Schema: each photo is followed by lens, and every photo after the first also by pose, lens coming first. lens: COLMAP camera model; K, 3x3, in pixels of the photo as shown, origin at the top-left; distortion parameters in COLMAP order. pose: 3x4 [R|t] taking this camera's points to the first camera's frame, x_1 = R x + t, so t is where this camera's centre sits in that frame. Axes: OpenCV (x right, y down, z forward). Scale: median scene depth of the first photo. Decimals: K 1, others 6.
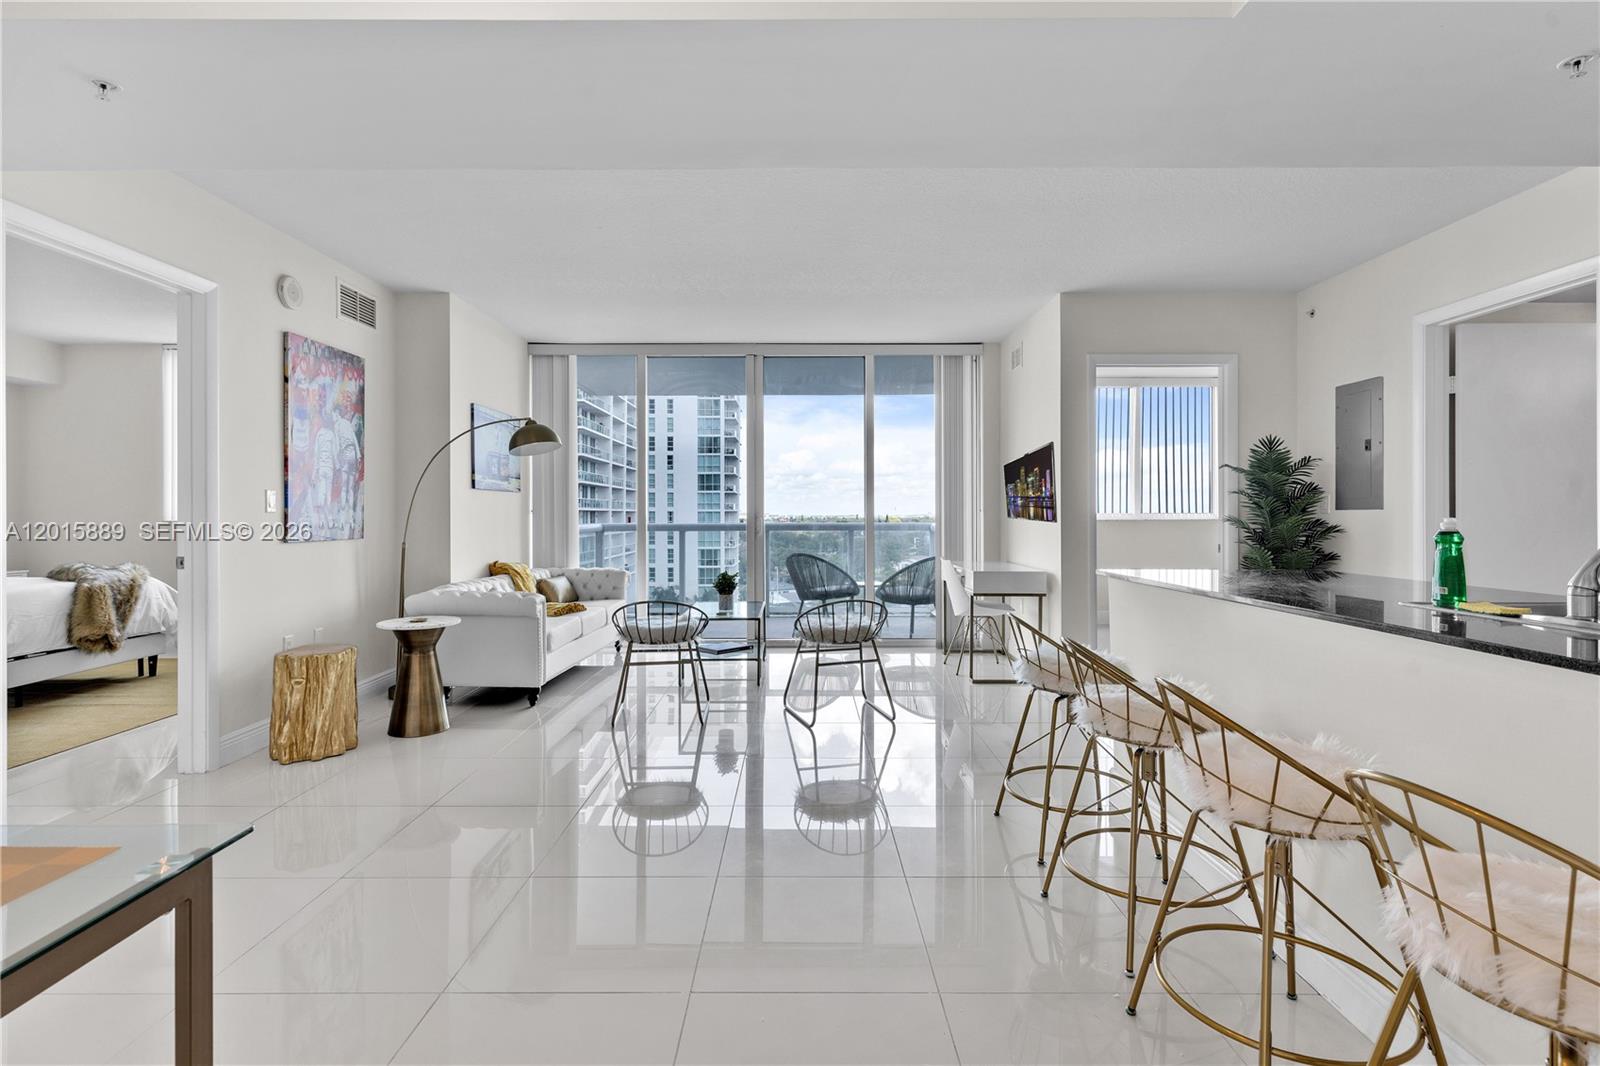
lens RADIAL K [[773.5, 0, 797.2], [0, 773.5, 511.1], [0, 0, 1]] dist [-0.000079, -0.000231]
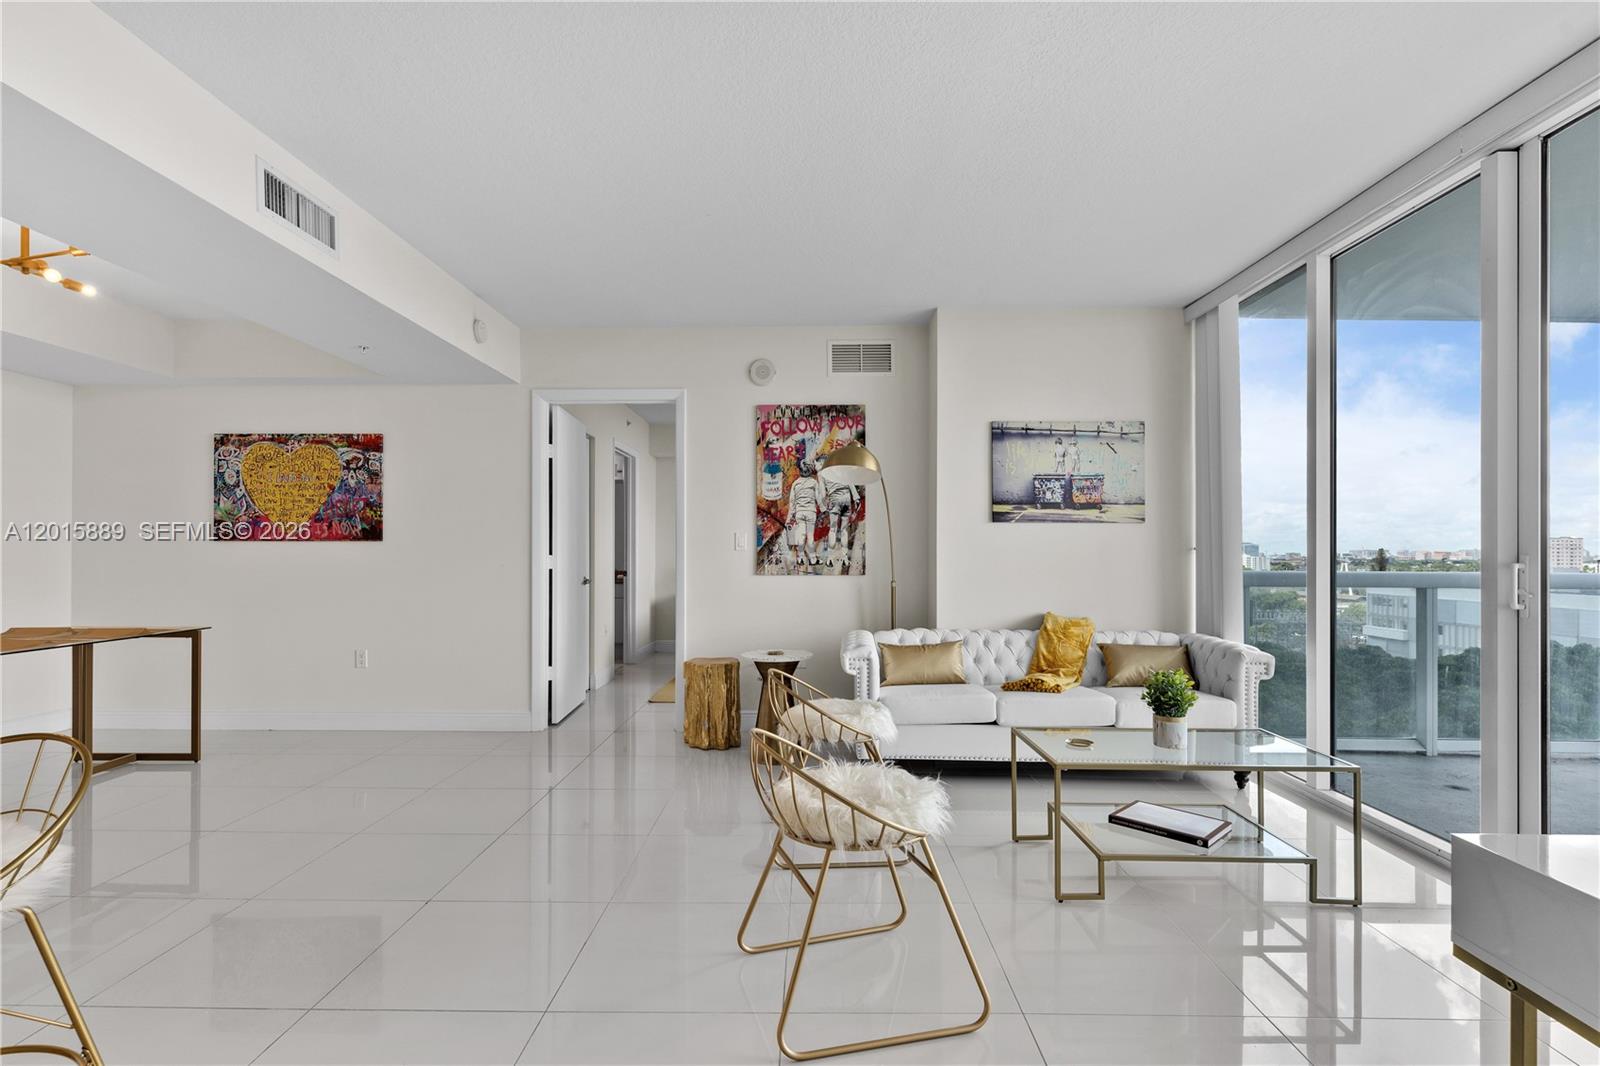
lens RADIAL K [[764.0, 0, 795.7], [0, 764.0, 547.7], [0, 0, 1]] dist [-0.000398, 0.000188]
pose [[-0.013832, -0.002280, -0.999902, 0.481650], [0.001474, 0.999996, -0.002300, 0.000168], [0.999903, -0.001506, -0.013829, 0.915755]]
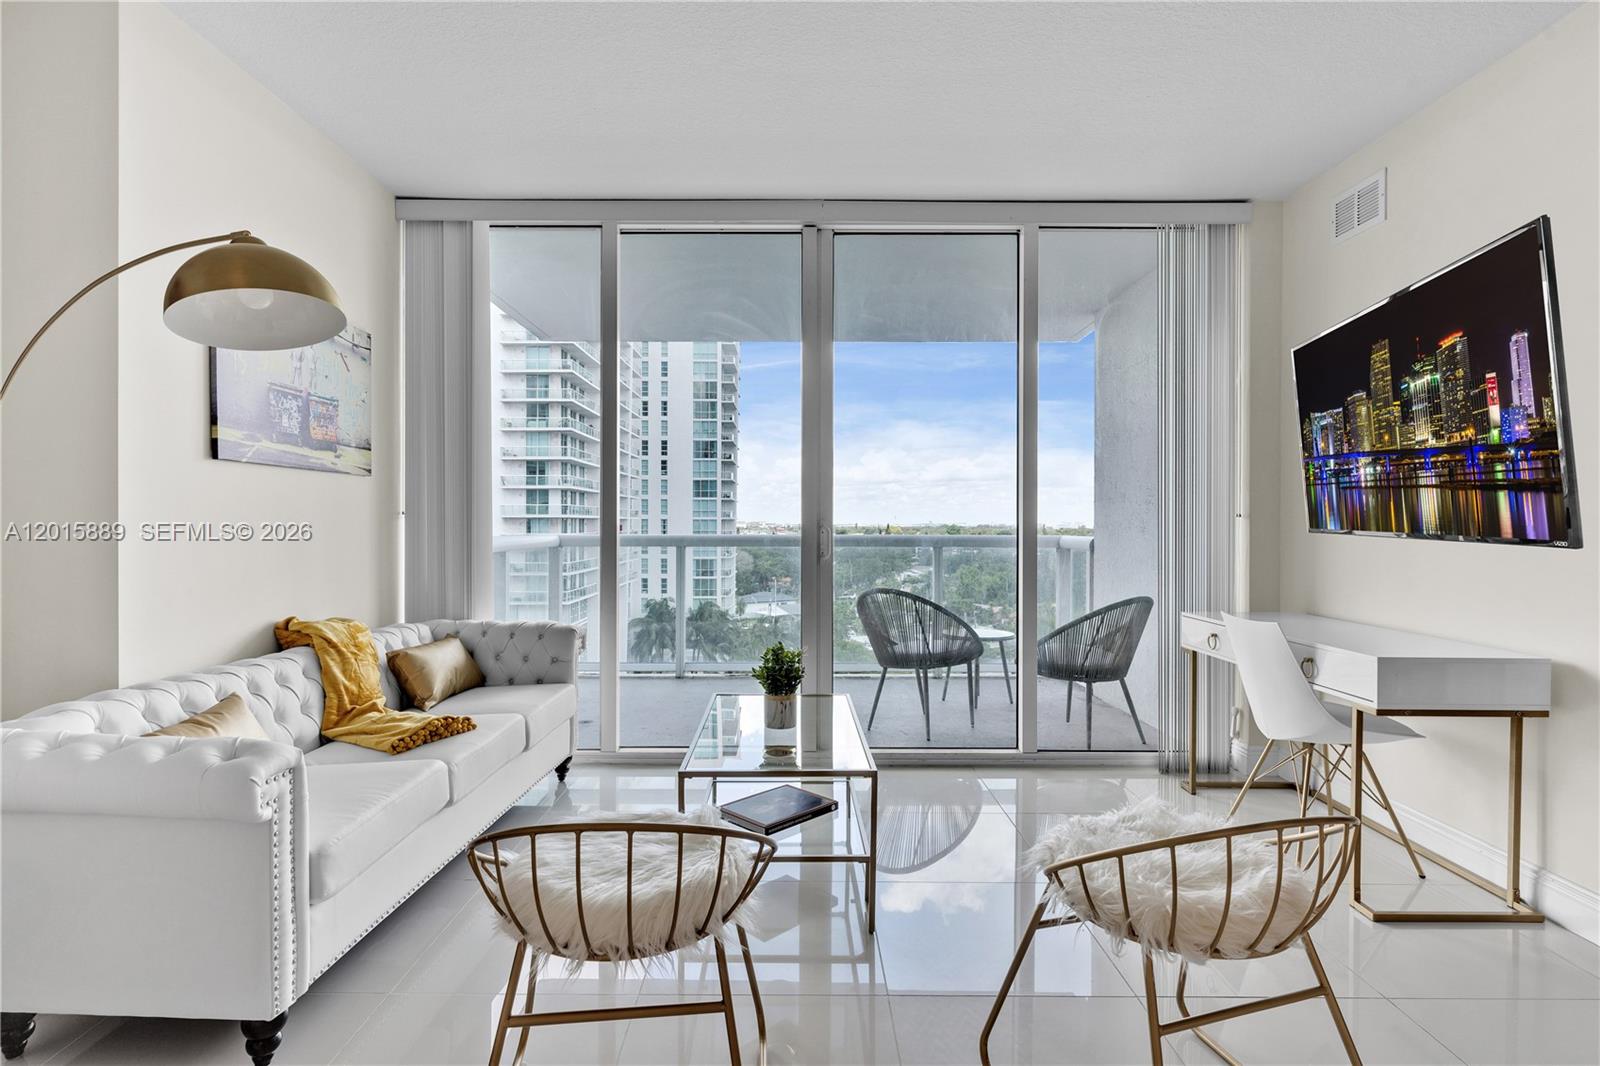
lens RADIAL K [[787.7, 0, 794.6], [0, 787.7, 524.9], [0, 0, 1]] dist [0.000214, 0.000148]
pose [[0.999989, 0.004435, 0.001737, -0.101693], [-0.004447, 0.999967, 0.006772, 0.004410], [-0.001707, -0.006779, 0.999976, 0.633678]]
